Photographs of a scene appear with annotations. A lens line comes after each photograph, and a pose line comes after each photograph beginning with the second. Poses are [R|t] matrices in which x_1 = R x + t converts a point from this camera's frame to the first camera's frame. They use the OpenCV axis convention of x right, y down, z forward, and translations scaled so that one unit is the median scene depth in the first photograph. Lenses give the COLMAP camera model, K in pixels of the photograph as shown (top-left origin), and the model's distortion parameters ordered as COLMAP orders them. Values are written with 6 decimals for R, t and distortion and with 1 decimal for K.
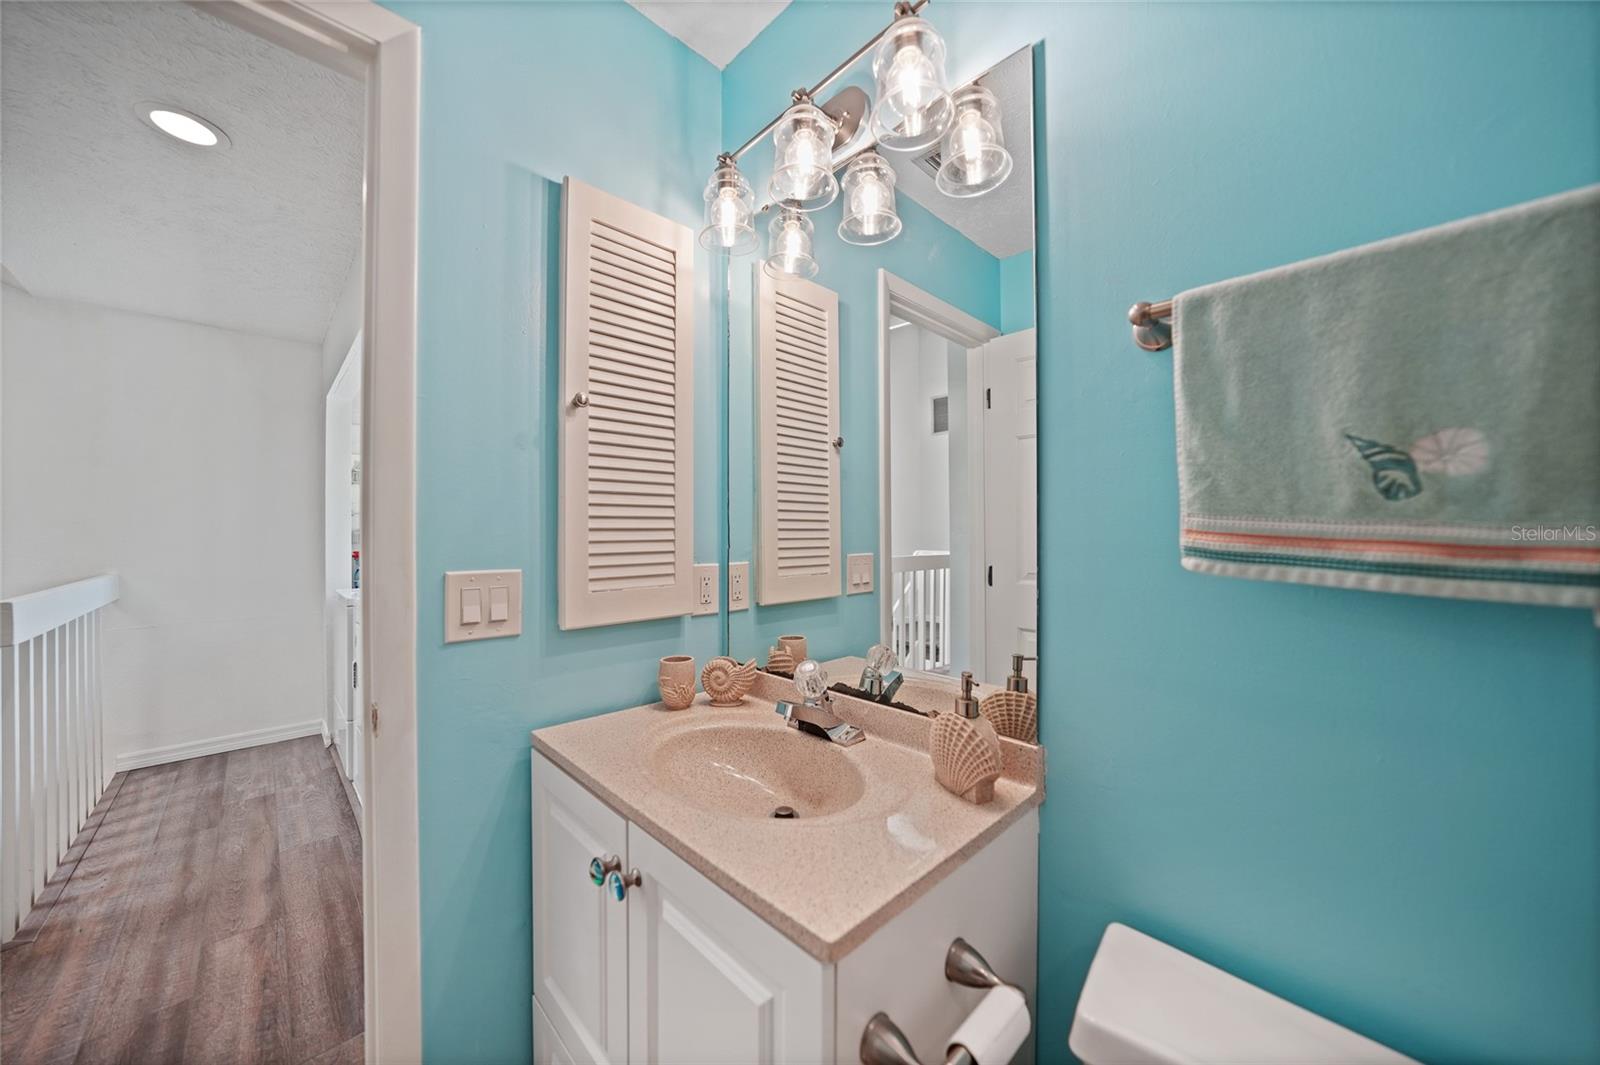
lens RADIAL K [[554.3, 0, 809.2], [0, 554.3, 529.0], [0, 0, 1]] dist [-0.017843, 0.001953]
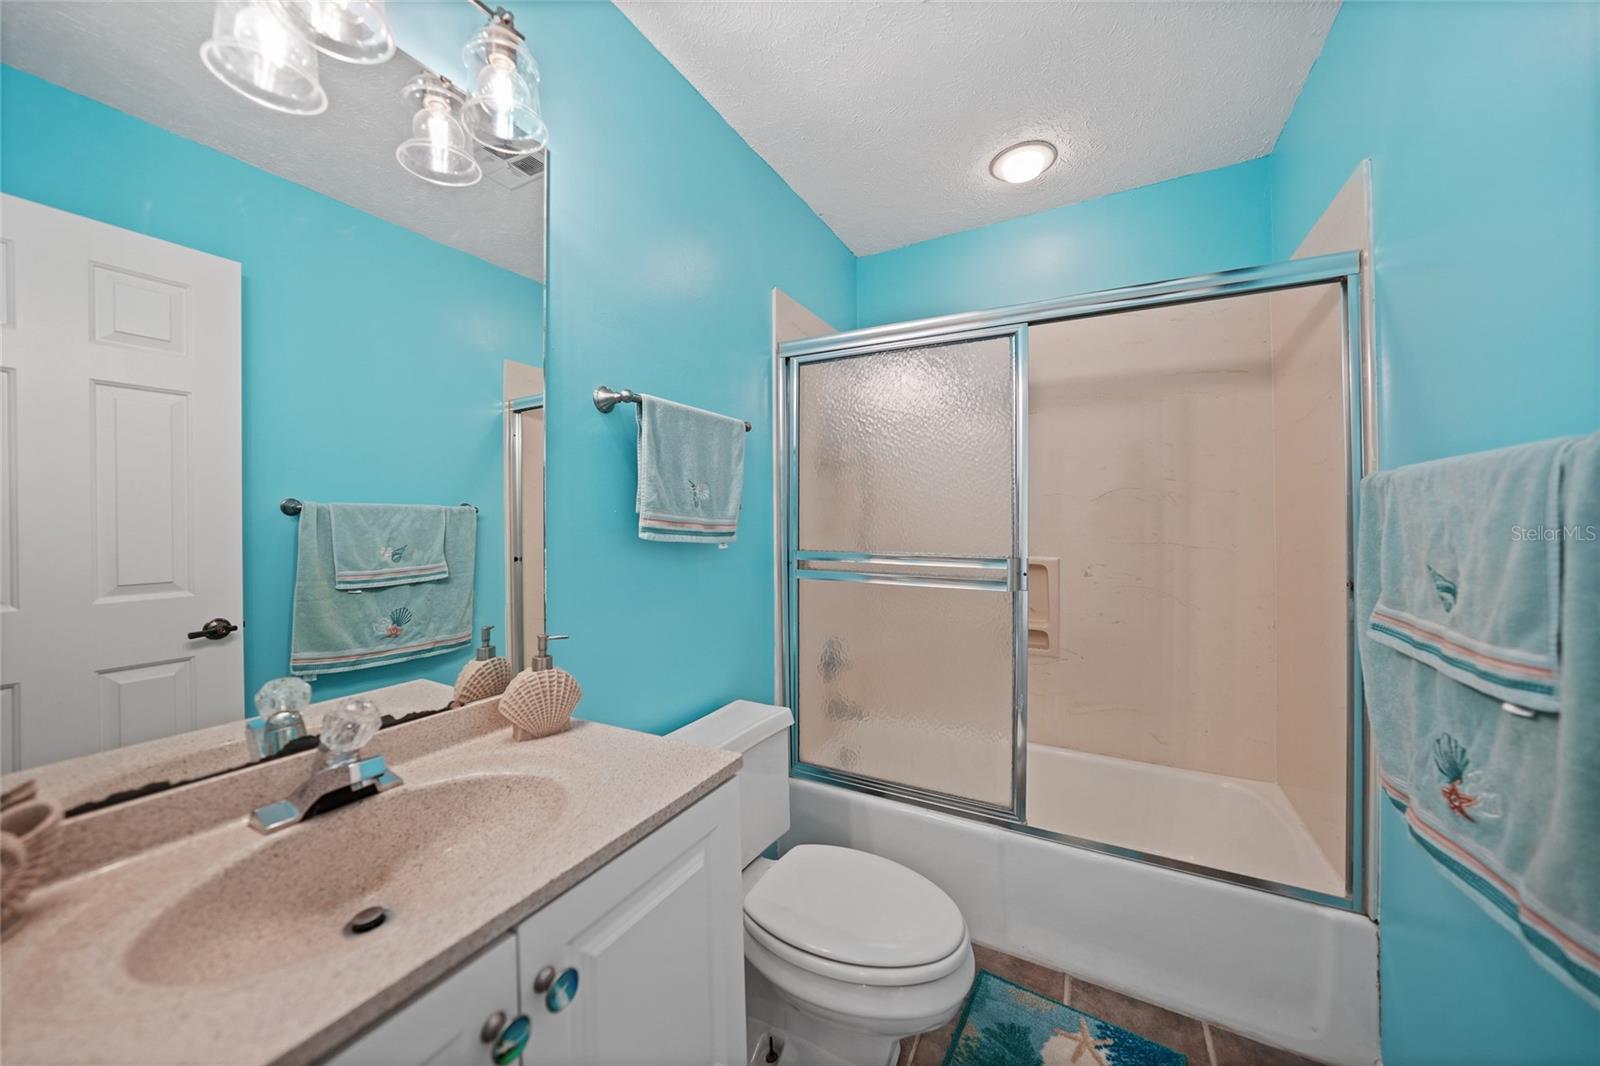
lens RADIAL K [[554.3, 0, 802.0], [0, 554.3, 523.1], [0, 0, 1]] dist [-0.017843, 0.001953]
pose [[-0.292414, 0.002242, 0.956289, -1.326536], [-0.000249, 0.999997, -0.002420, 0.023005], [-0.956292, -0.000946, -0.292413, 1.045761]]
